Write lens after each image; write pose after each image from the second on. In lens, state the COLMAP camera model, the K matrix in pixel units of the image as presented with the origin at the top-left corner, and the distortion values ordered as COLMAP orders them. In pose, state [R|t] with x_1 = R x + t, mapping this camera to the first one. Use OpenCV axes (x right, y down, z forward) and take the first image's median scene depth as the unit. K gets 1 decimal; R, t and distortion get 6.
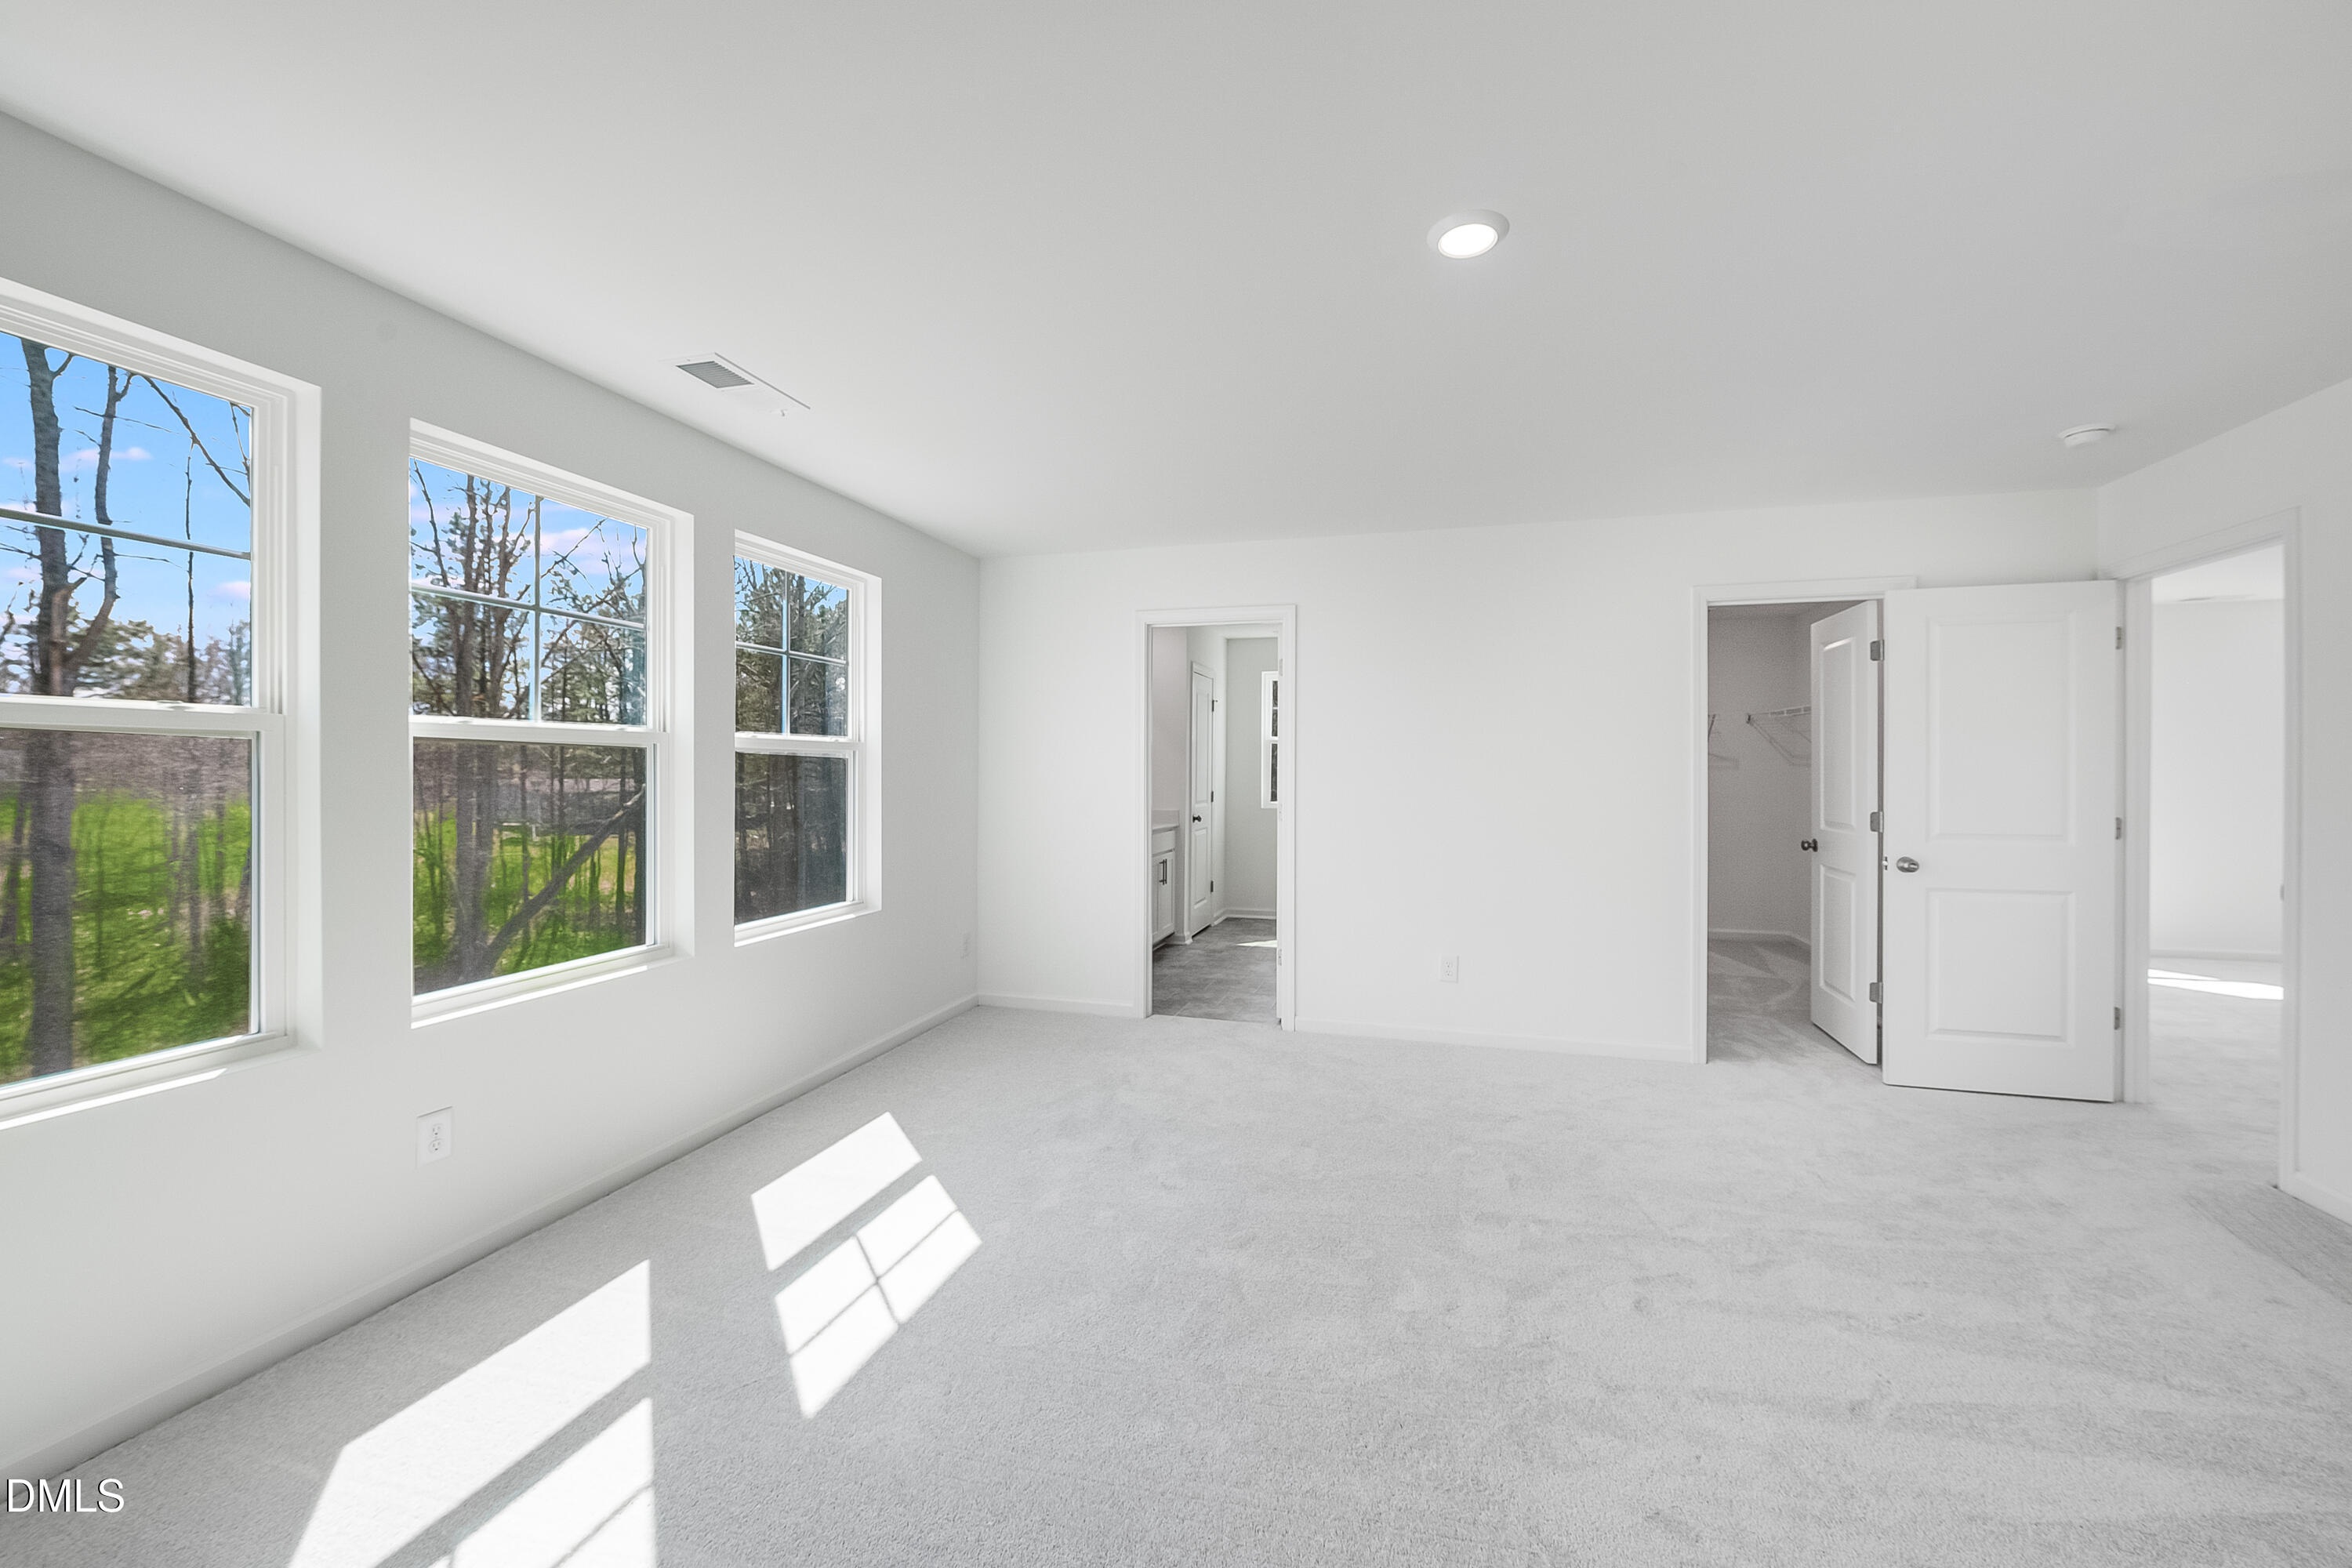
lens RADIAL K [[923.6, 0, 1179.4], [0, 923.6, 769.2], [0, 0, 1]] dist [0.000427, 0.000088]
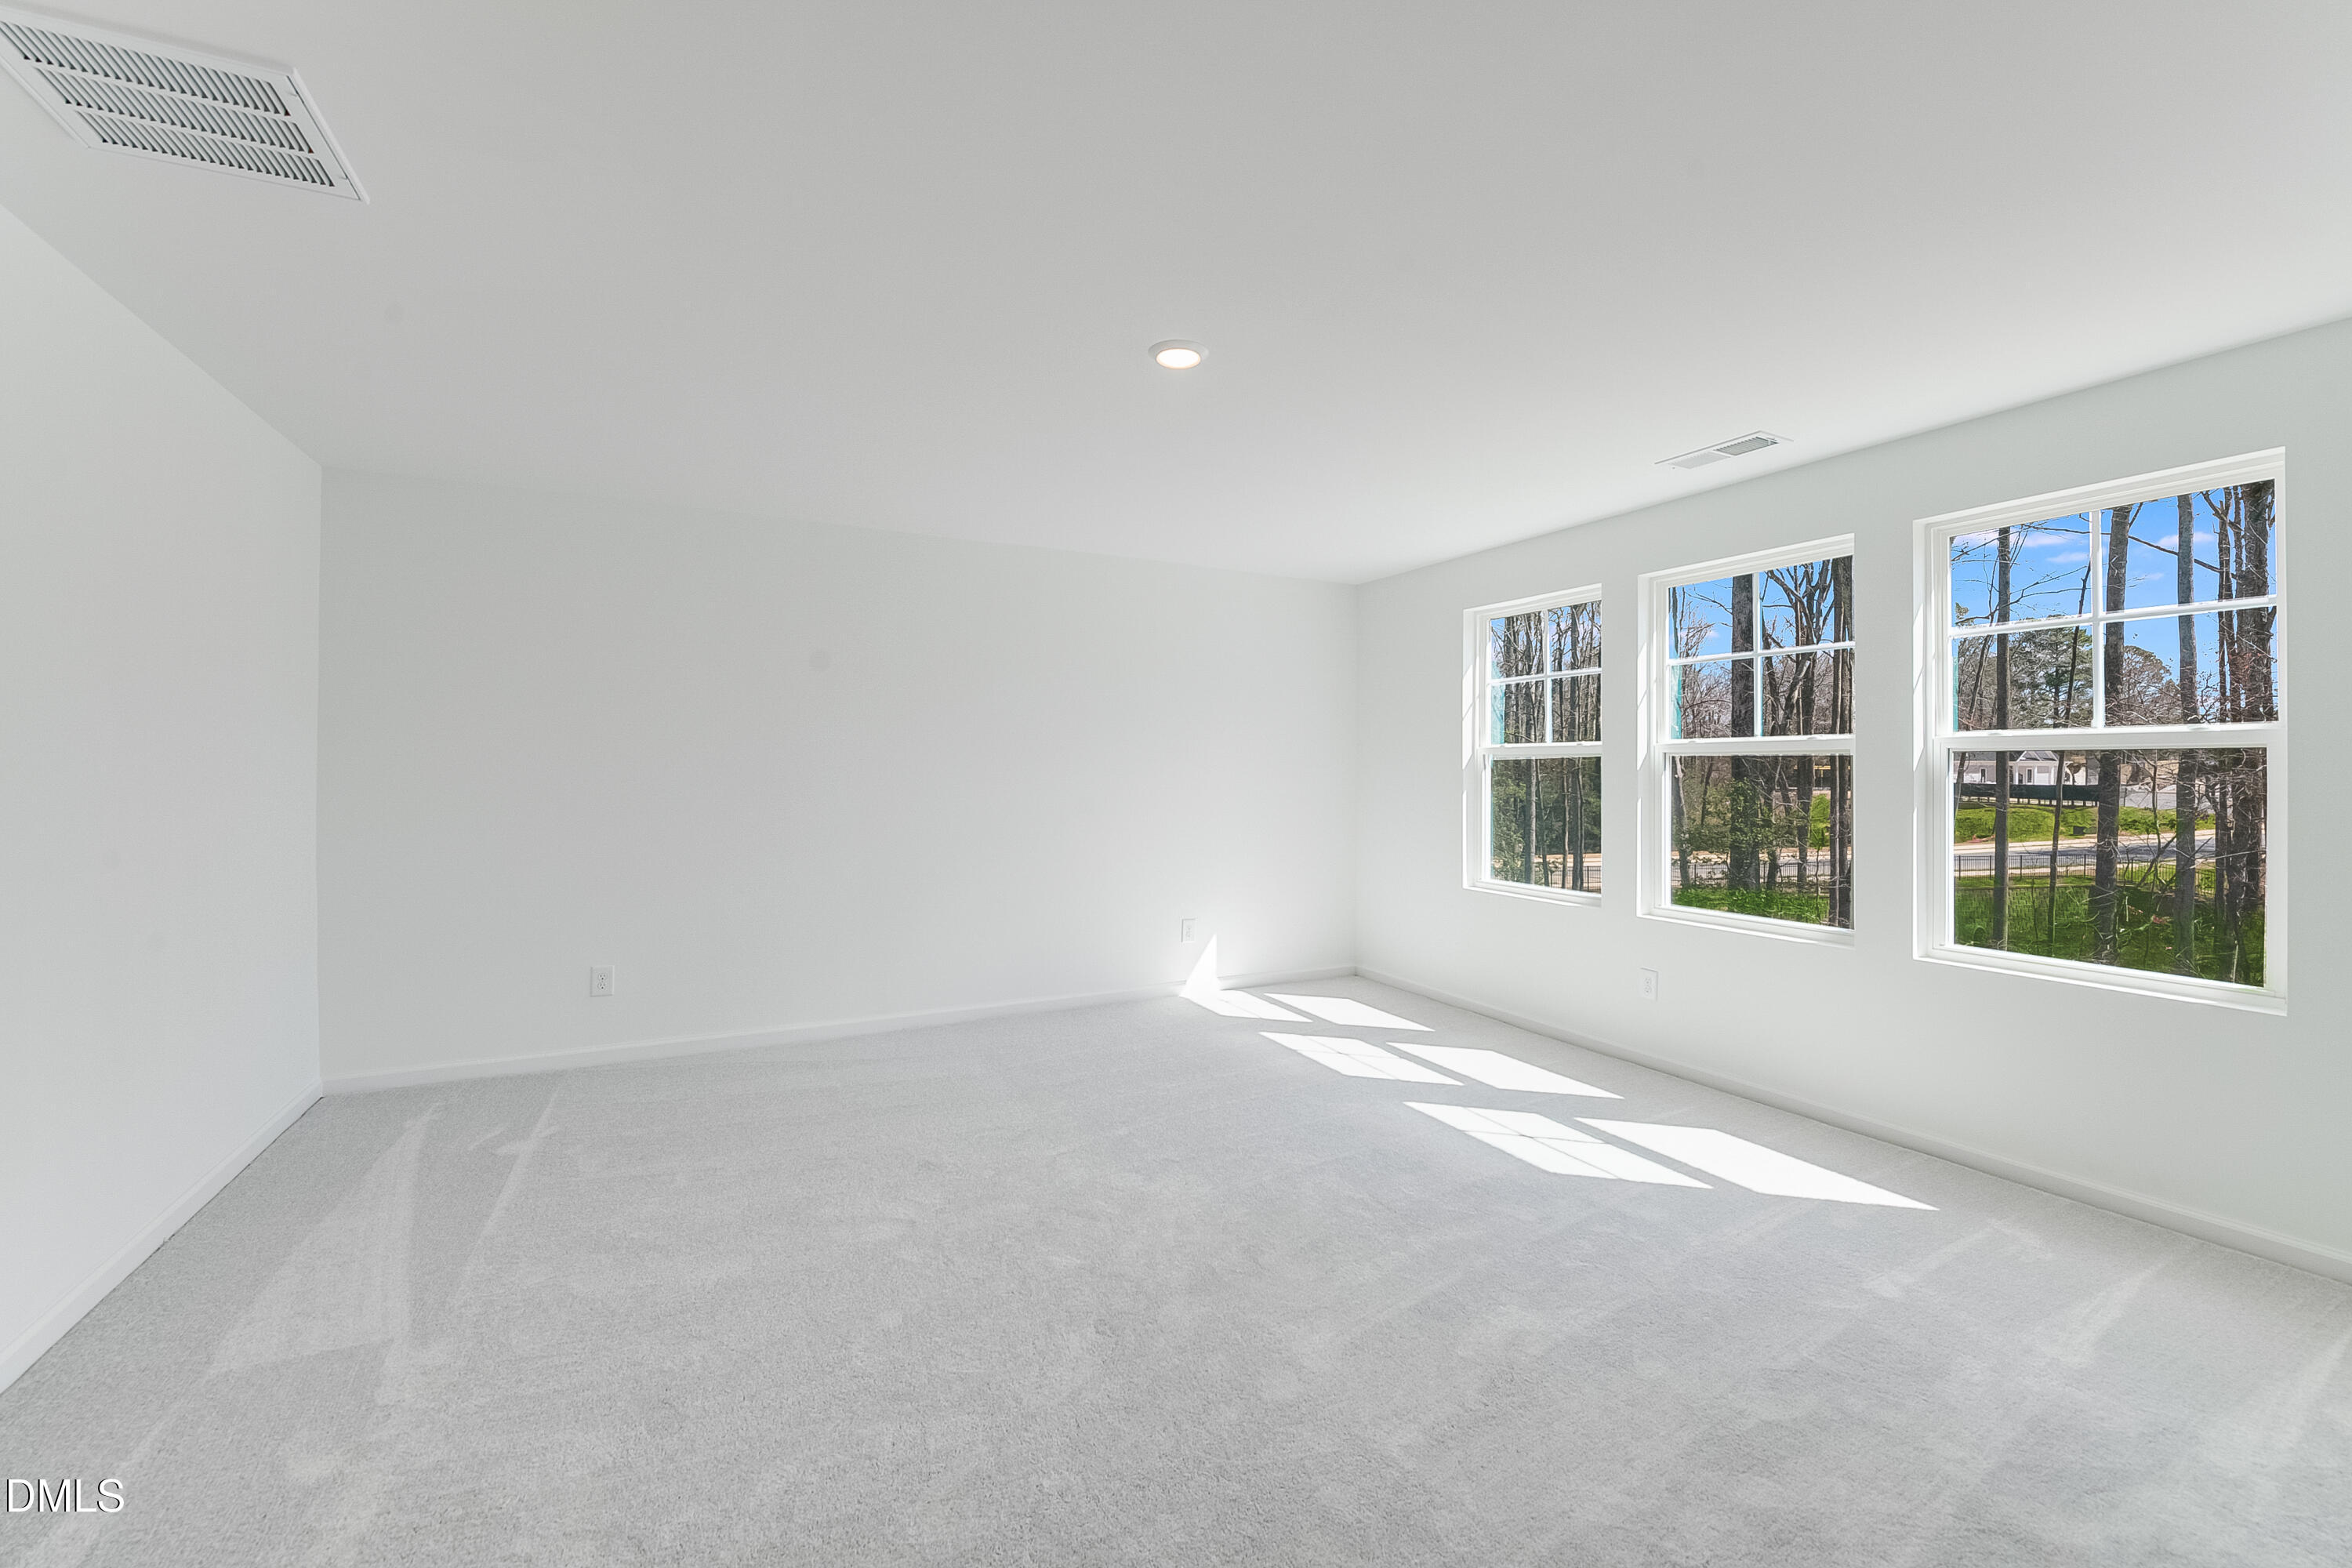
lens RADIAL K [[923.6, 0, 1179.4], [0, 923.6, 769.2], [0, 0, 1]] dist [0.000427, 0.000088]
pose [[-0.725659, -0.018411, -0.687808, 0.990617], [-0.020499, 0.999777, -0.005134, 0.022780], [0.687749, 0.010374, -0.725874, 1.606724]]
